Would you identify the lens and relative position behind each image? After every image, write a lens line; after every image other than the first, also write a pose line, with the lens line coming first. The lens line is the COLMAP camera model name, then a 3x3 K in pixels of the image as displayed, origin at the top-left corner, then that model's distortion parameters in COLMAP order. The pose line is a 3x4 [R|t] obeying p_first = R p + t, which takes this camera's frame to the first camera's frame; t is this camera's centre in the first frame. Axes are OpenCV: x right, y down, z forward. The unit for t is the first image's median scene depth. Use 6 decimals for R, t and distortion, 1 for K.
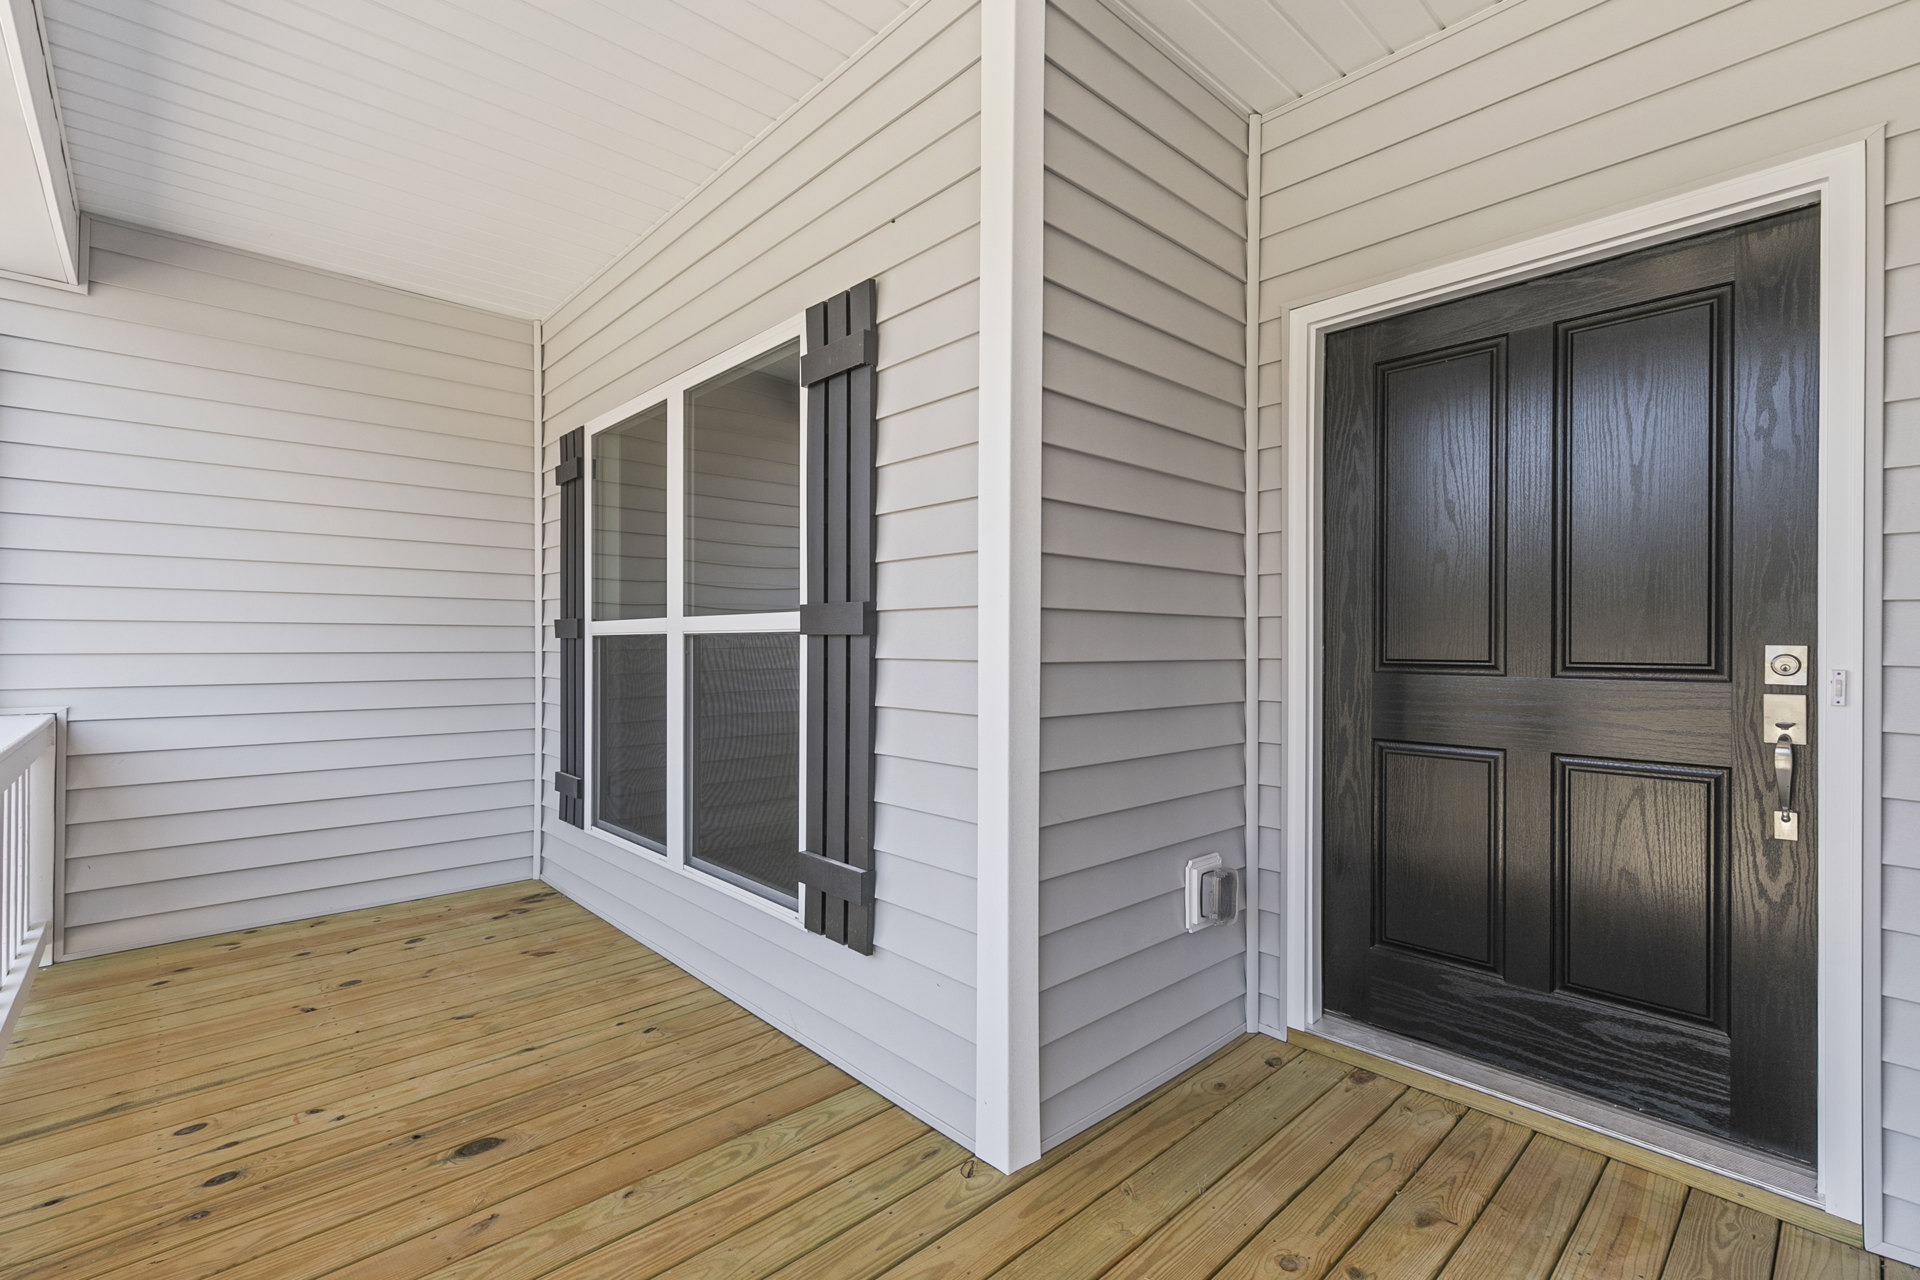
lens RADIAL K [[863.1, 0, 976.4], [0, 863.1, 645.7], [0, 0, 1]] dist [0.010087, 0.000315]
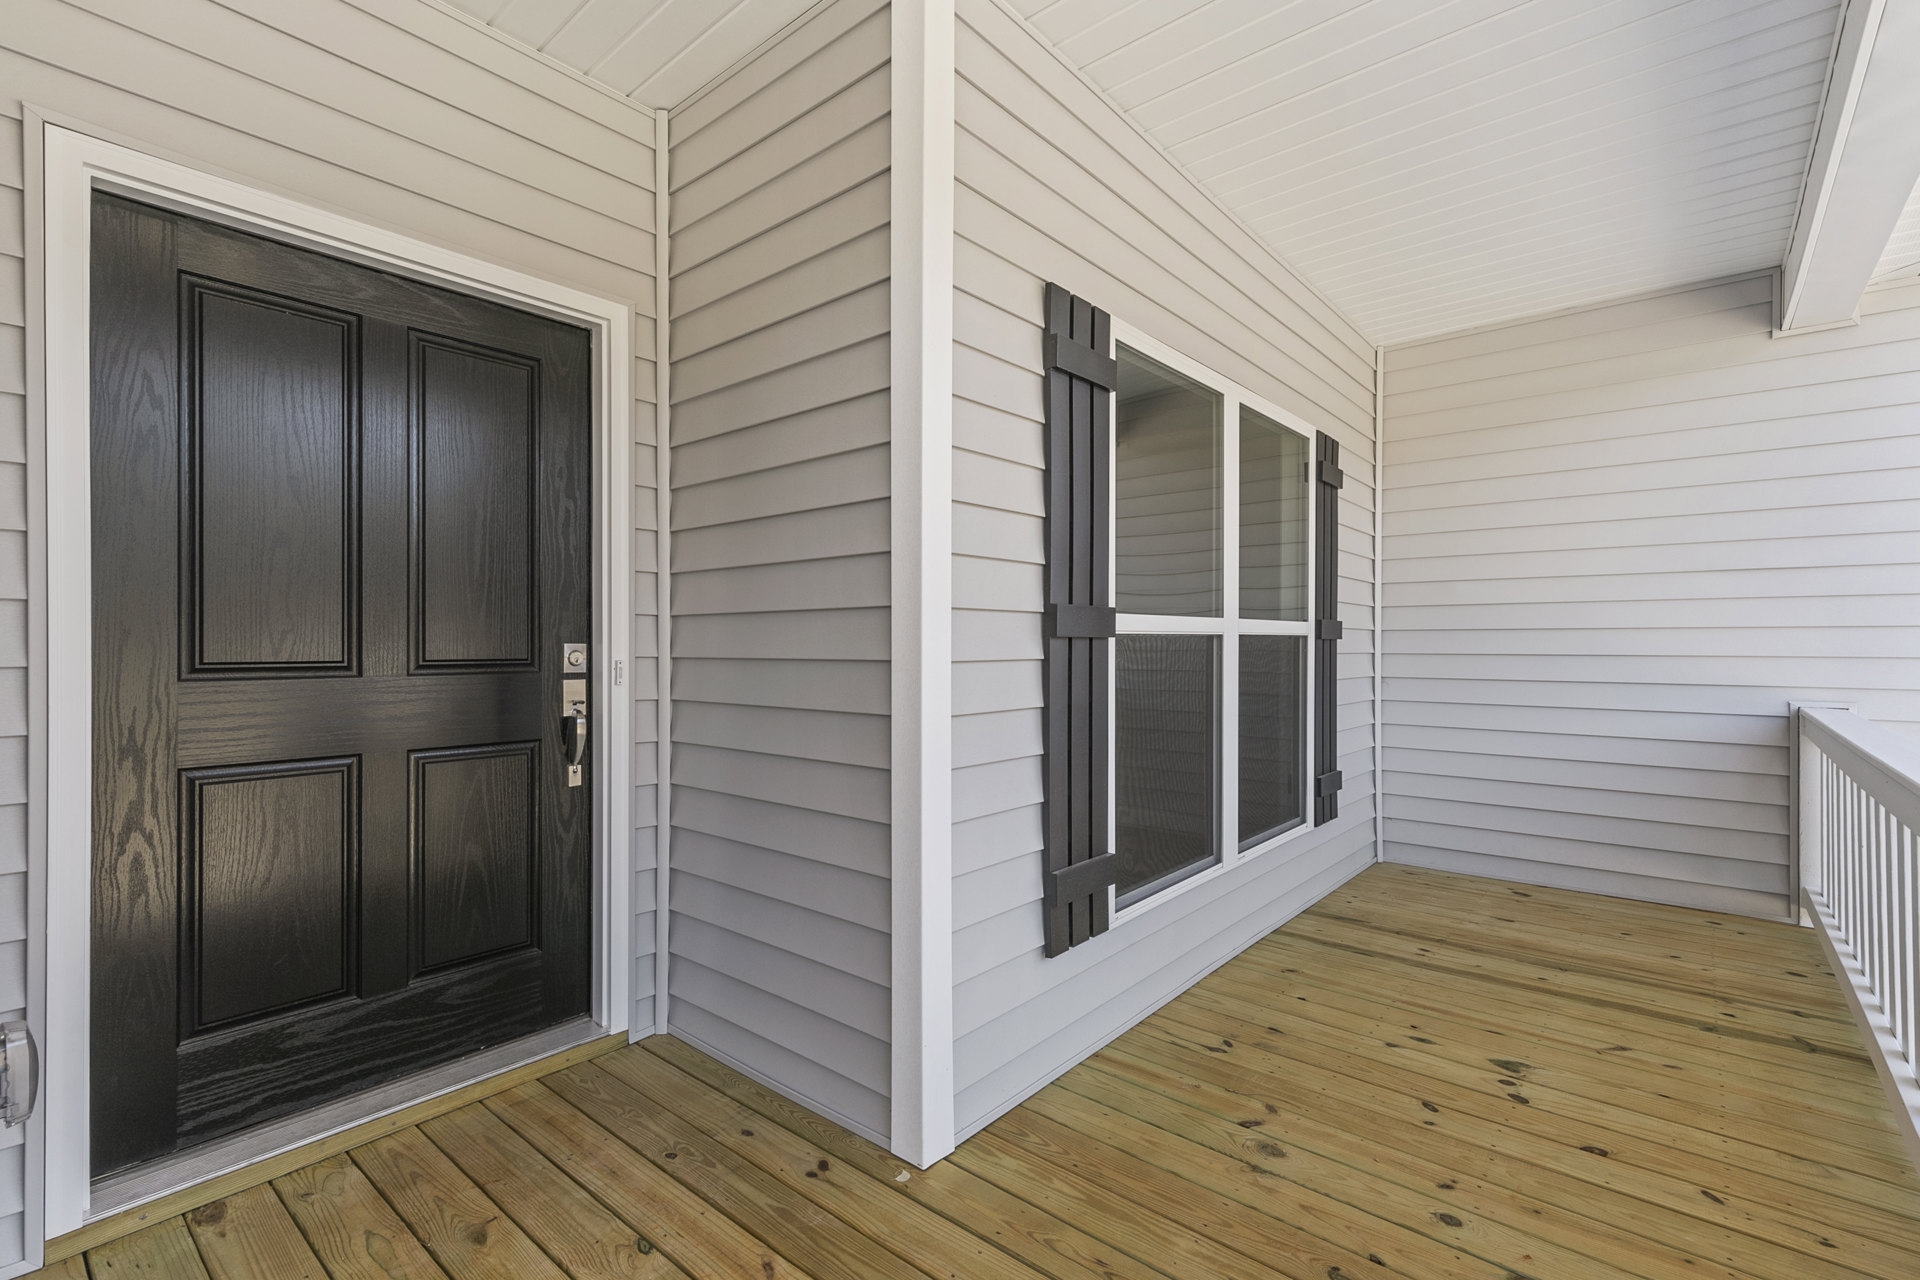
lens RADIAL K [[863.1, 0, 976.0], [0, 863.1, 638.9], [0, 0, 1]] dist [0.010087, 0.000315]
pose [[-0.113416, 0.001874, 0.993546, -0.436399], [0.002110, 0.999996, -0.001646, -0.003279], [-0.993545, 0.001910, -0.113420, 0.470330]]
